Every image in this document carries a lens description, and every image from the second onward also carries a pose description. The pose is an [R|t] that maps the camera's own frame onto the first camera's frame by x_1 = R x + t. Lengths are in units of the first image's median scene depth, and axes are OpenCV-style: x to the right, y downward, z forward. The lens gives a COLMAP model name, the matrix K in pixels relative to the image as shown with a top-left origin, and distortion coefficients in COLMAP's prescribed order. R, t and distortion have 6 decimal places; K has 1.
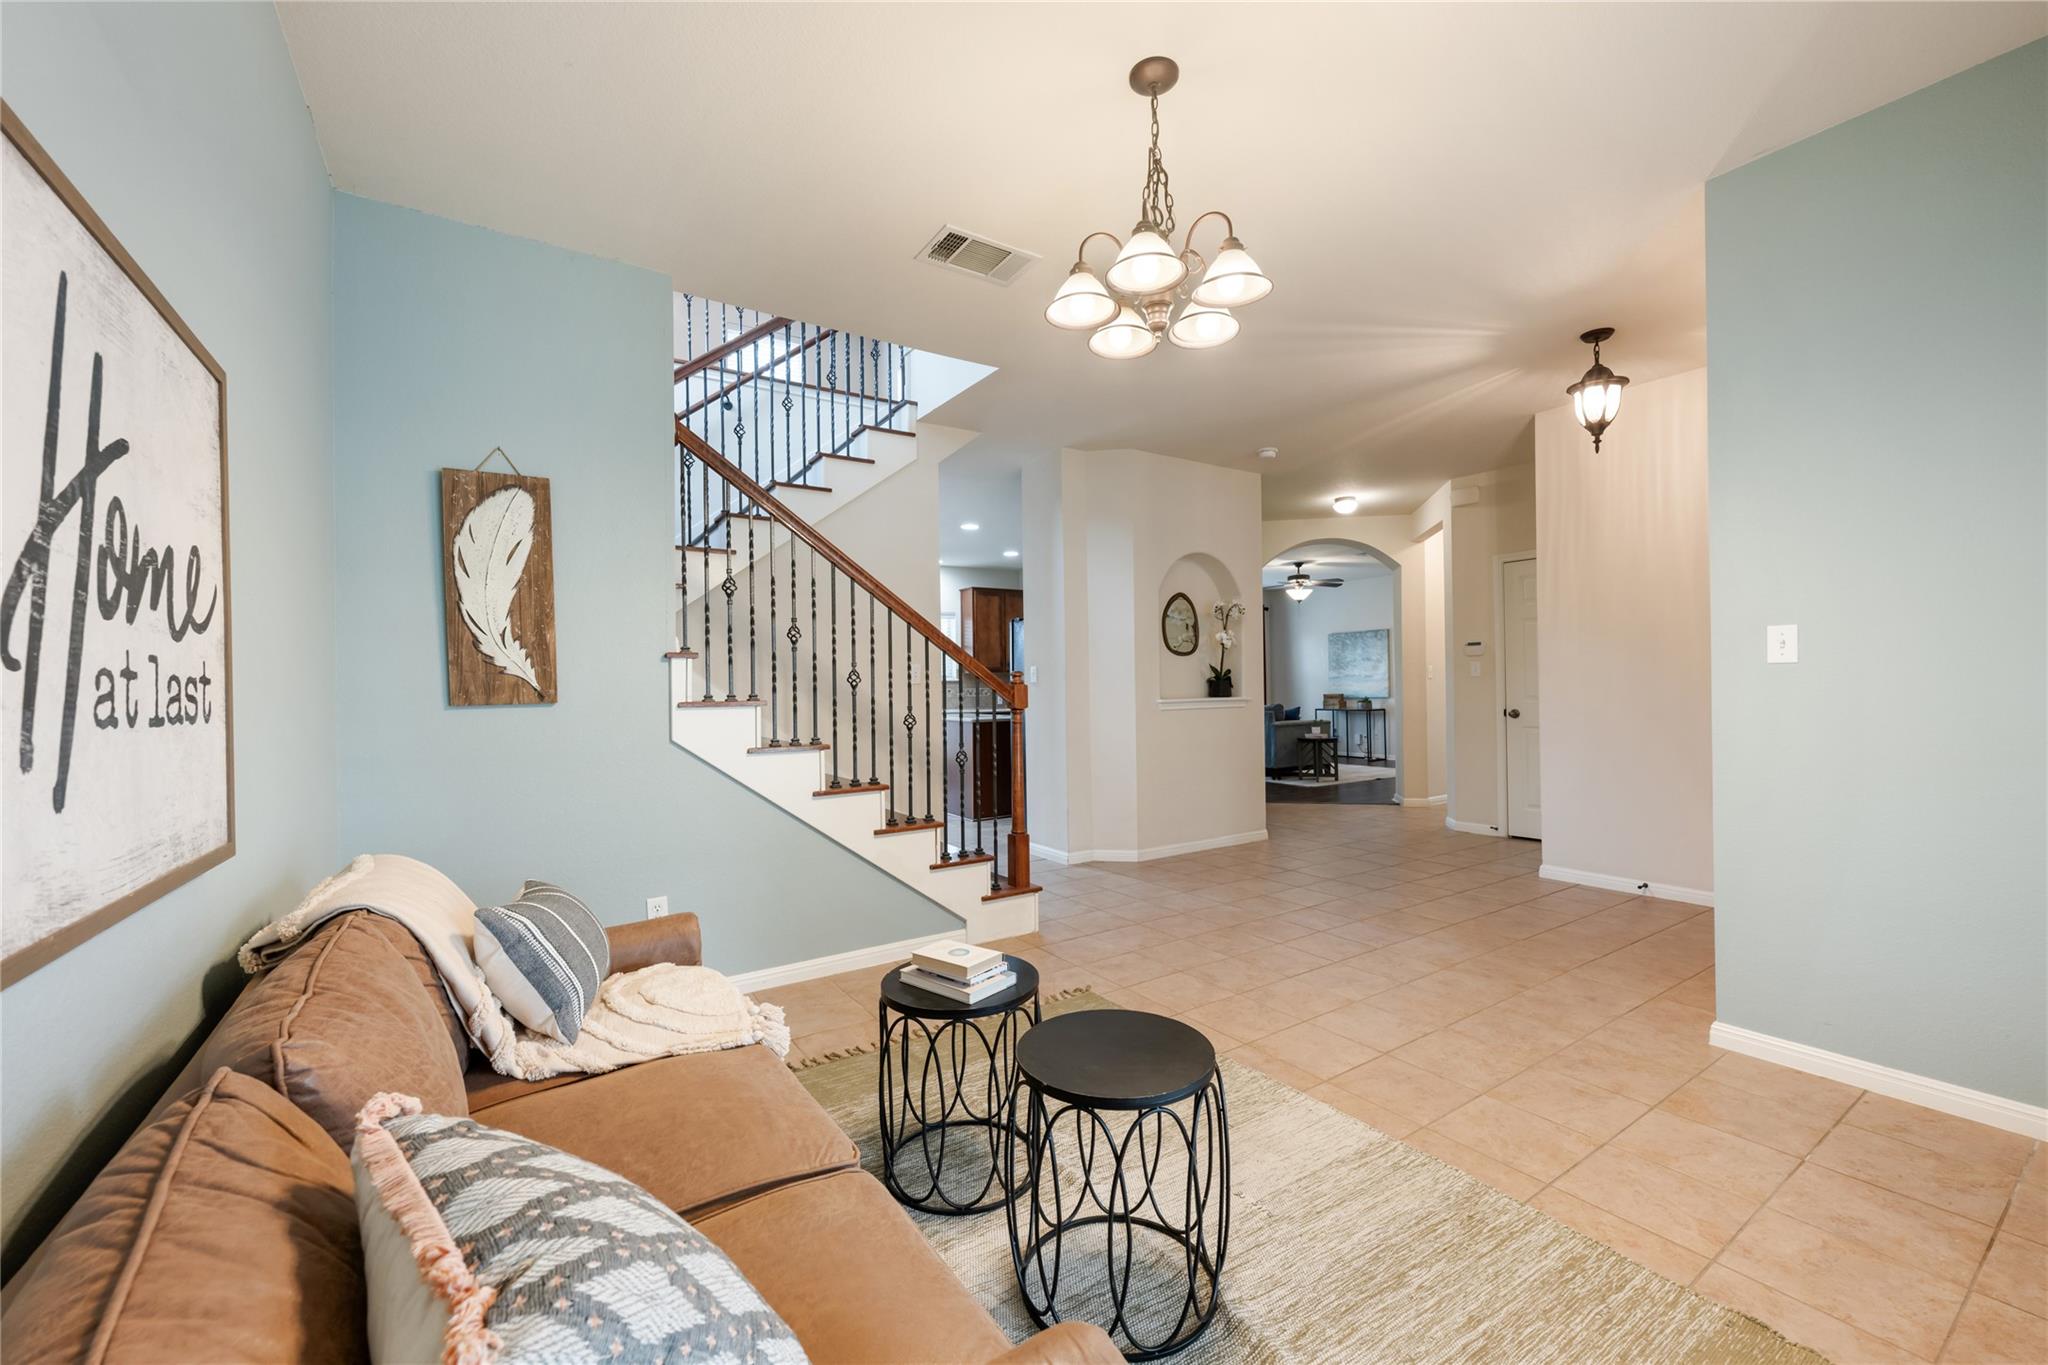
lens RADIAL K [[811.6, 0, 1021.3], [0, 811.6, 678.3], [0, 0, 1]] dist [-0.002331, -0.000014]
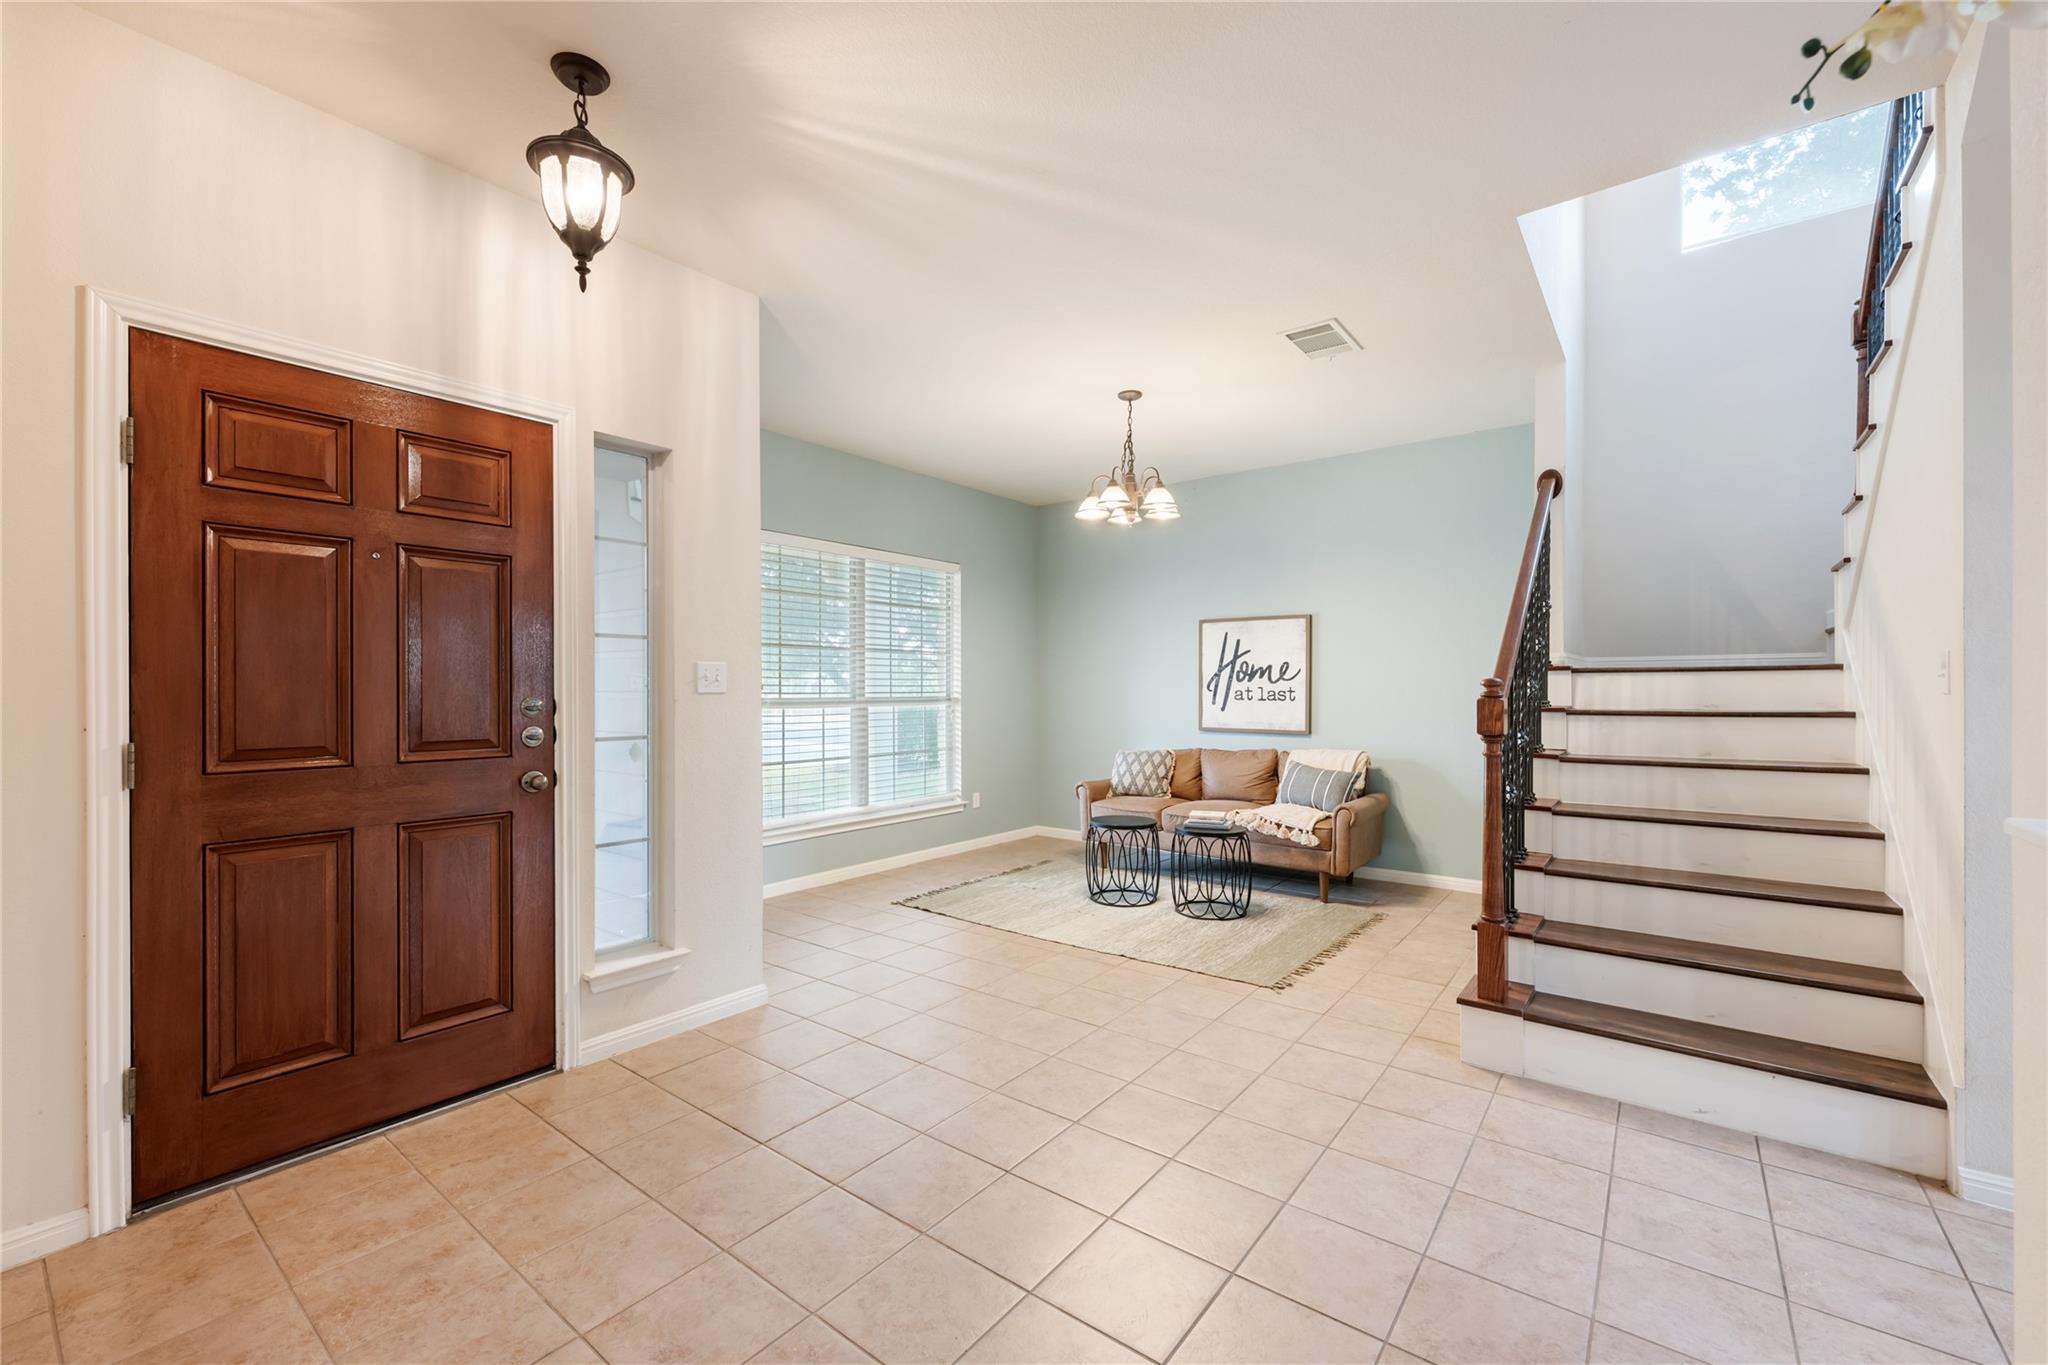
lens RADIAL K [[842.2, 0, 1037.9], [0, 842.2, 686.1], [0, 0, 1]] dist [0.000338, -0.000842]
pose [[-0.942388, 0.013906, -0.334234, 0.231612], [0.018389, 0.999778, -0.010253, -0.000774], [0.334017, -0.015809, -0.942434, 0.612279]]
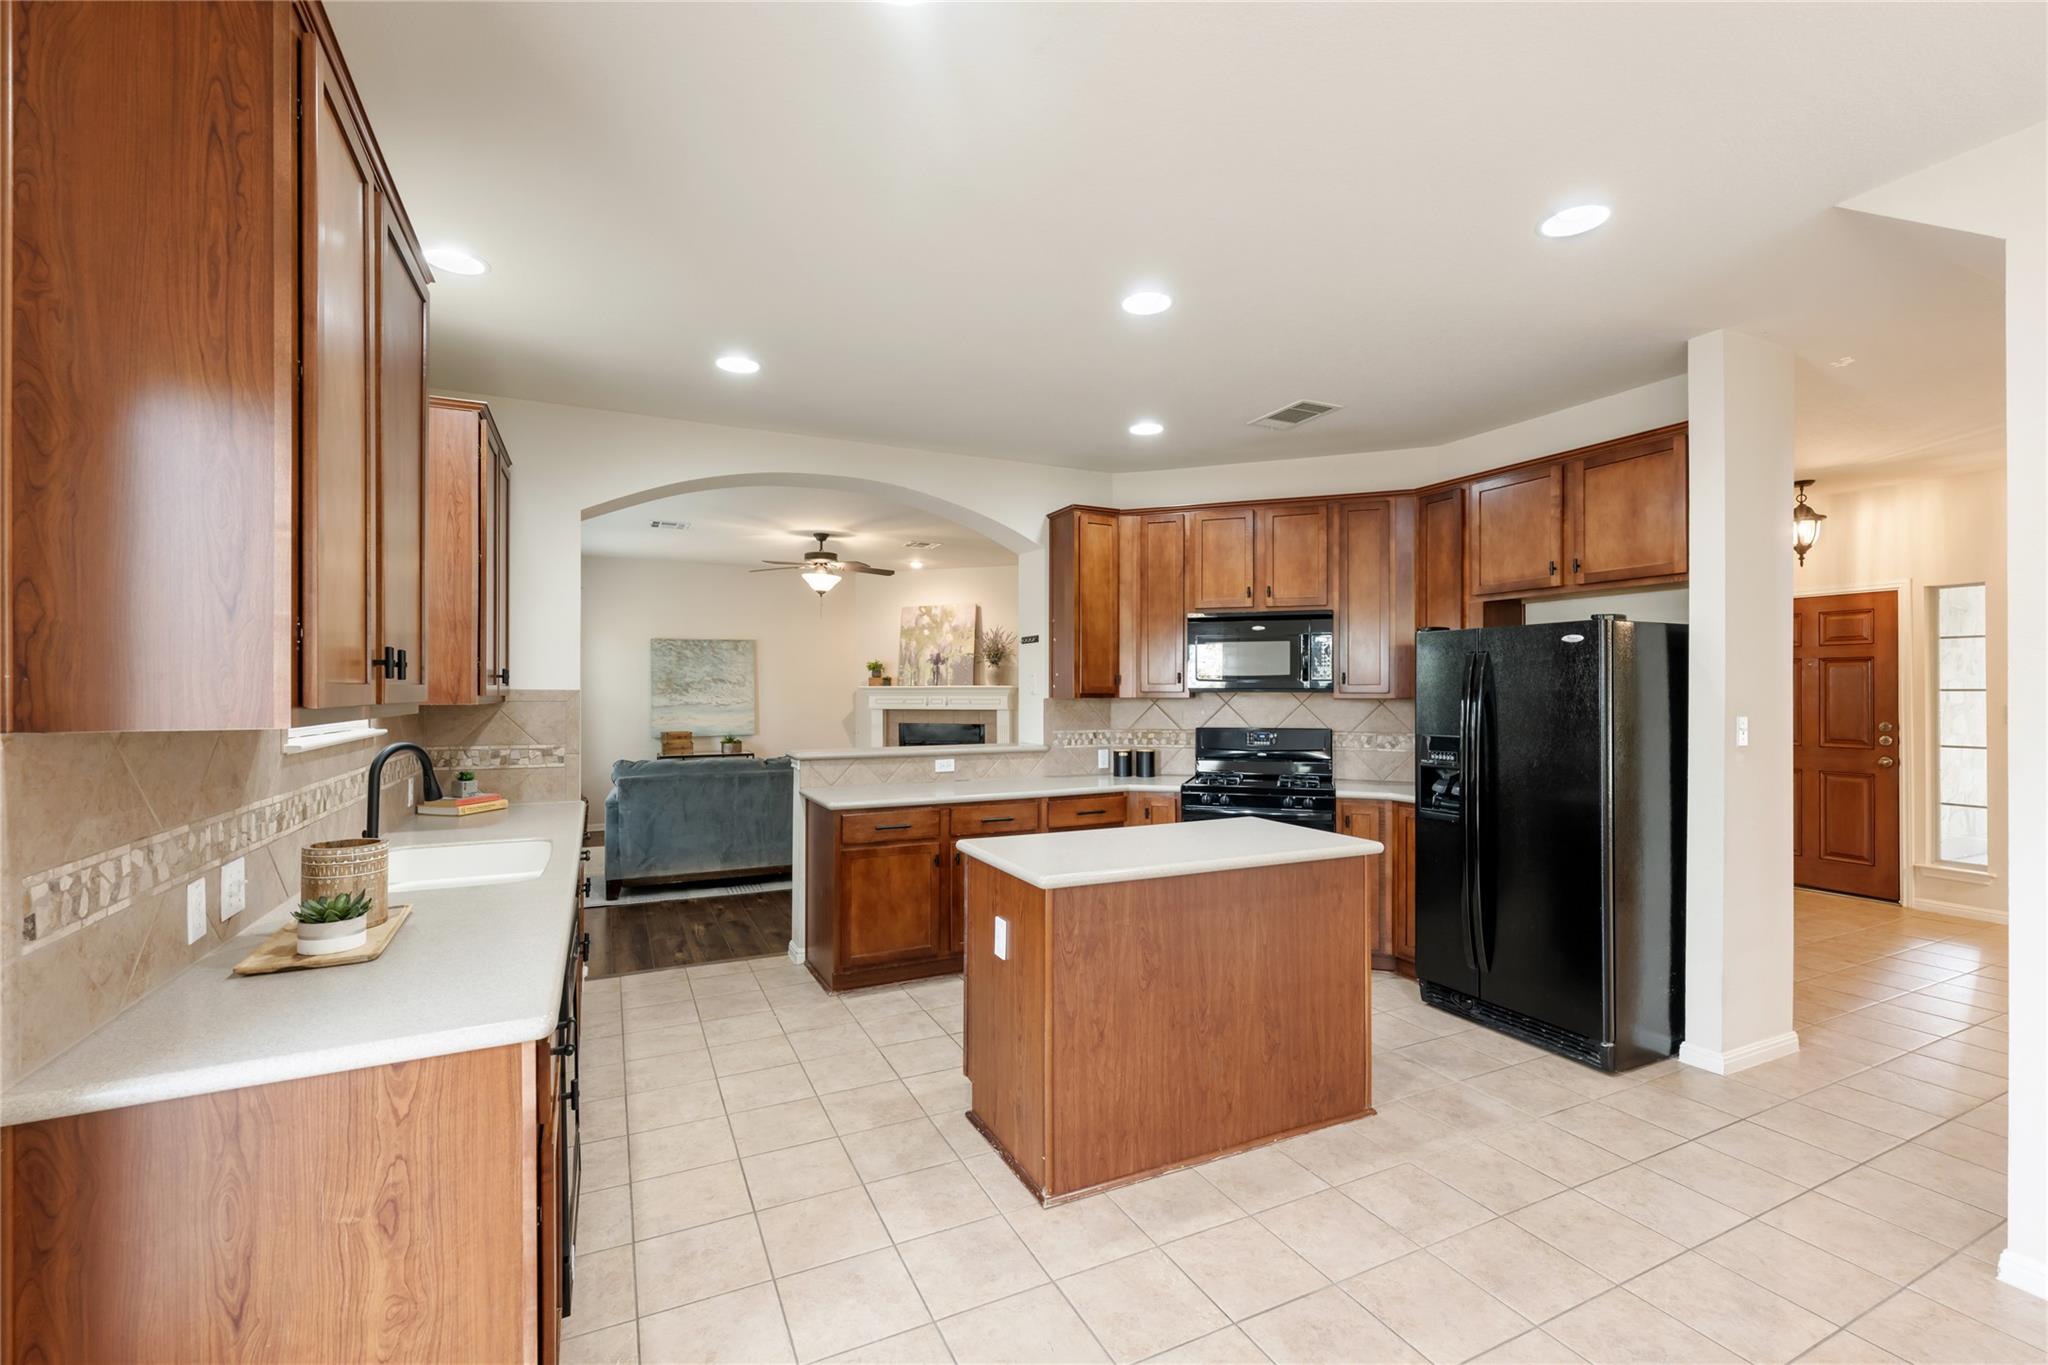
lens RADIAL K [[842.2, 0, 1040.5], [0, 842.2, 690.4], [0, 0, 1]] dist [0.000338, -0.000842]
pose [[0.107322, 0.009487, 0.994179, -0.334447], [-0.009367, 0.999920, -0.008530, -0.014248], [-0.994180, -0.008397, 0.107403, 0.812433]]
